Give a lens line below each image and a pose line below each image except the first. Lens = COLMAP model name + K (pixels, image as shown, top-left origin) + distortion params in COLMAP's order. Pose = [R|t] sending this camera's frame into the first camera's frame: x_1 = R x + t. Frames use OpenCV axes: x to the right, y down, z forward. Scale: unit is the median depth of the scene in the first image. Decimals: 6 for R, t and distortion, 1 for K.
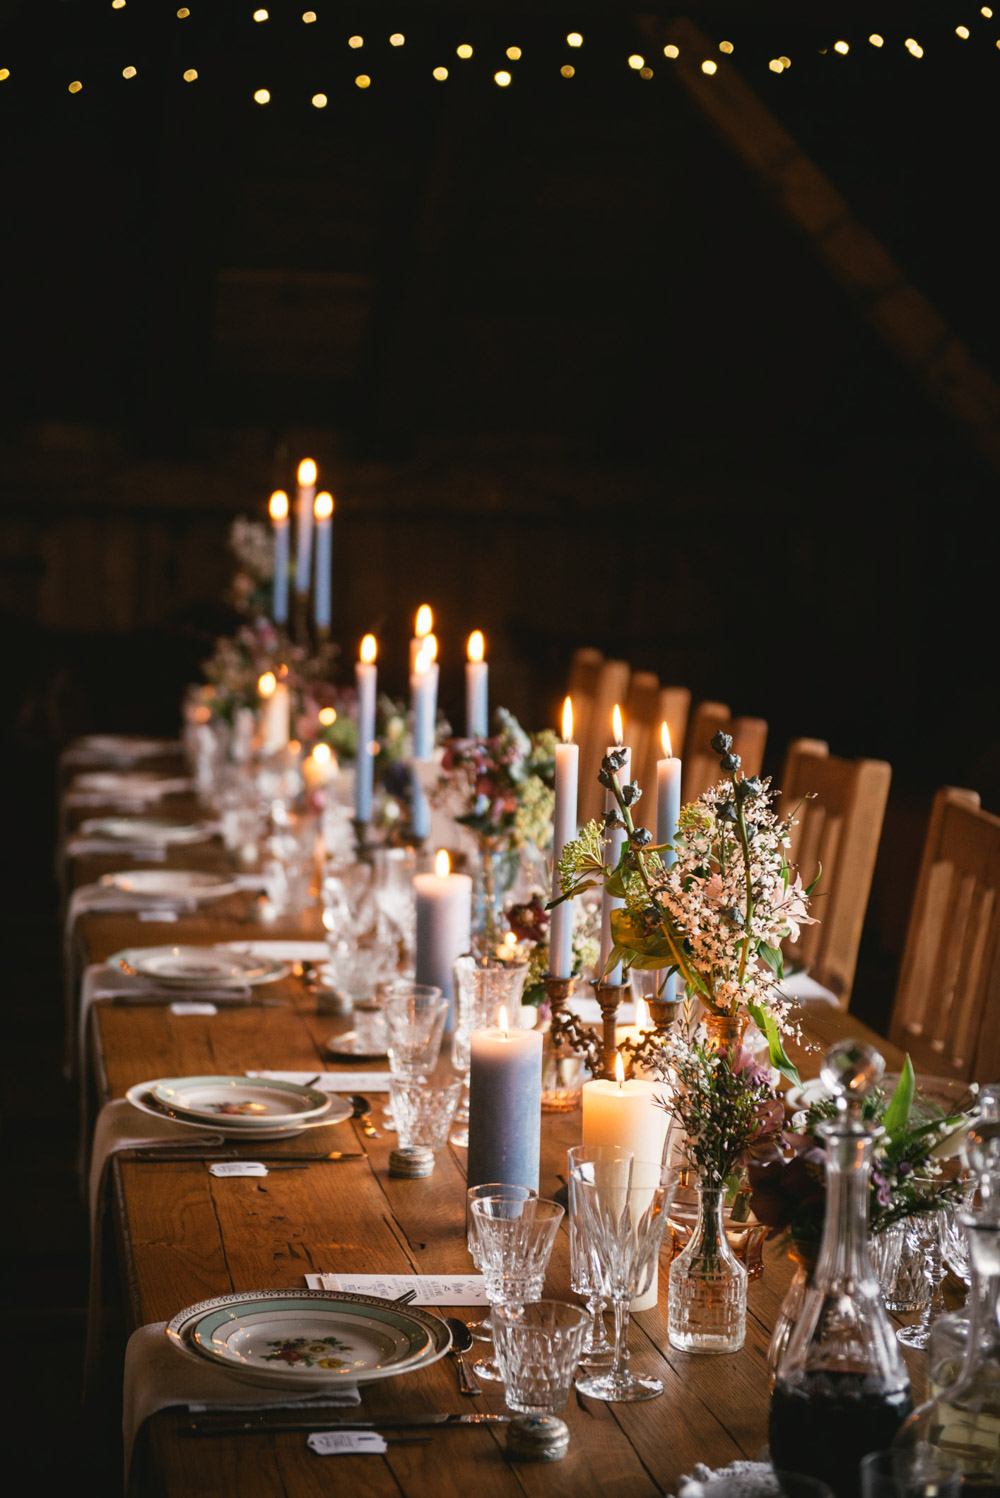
lens RADIAL K [[2885.5, 0, 499.4], [0, 2885.5, 749.4], [0, 0, 1]] dist [0.031574, 0.000000]
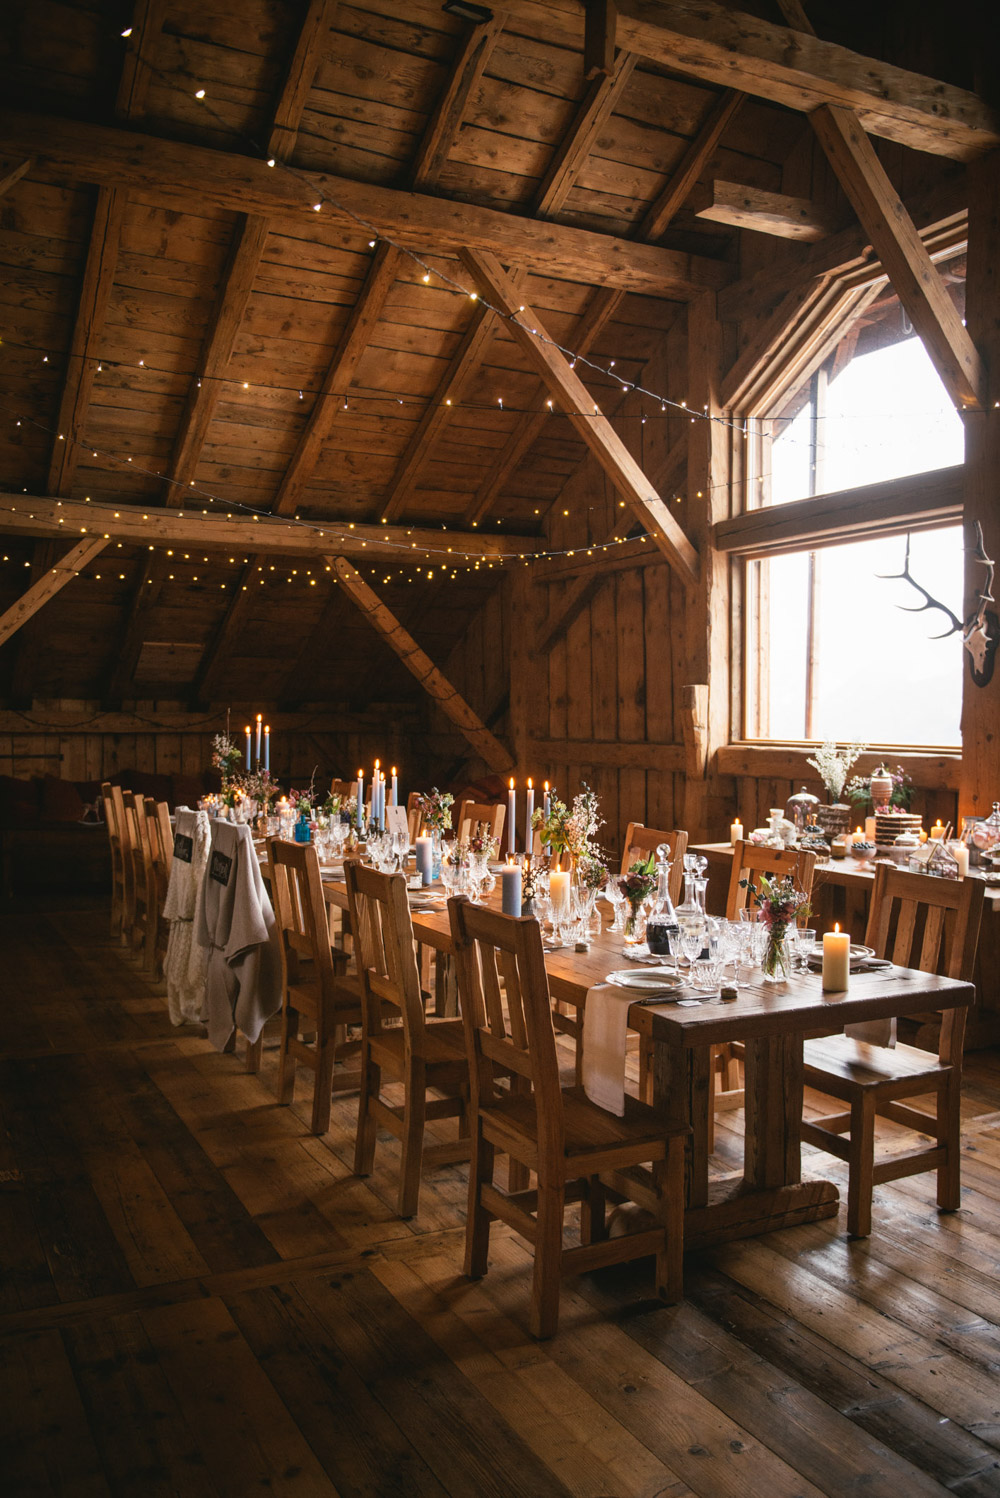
lens RADIAL K [[1228.9, 0, 501.8], [0, 1228.9, 746.7], [0, 0, 1]] dist [0.003127, 0.000305]
pose [[0.947009, -0.024251, 0.320290, -0.215670], [0.045750, 0.997163, -0.059767, 0.015743], [-0.317932, 0.071253, 0.945432, -0.218620]]
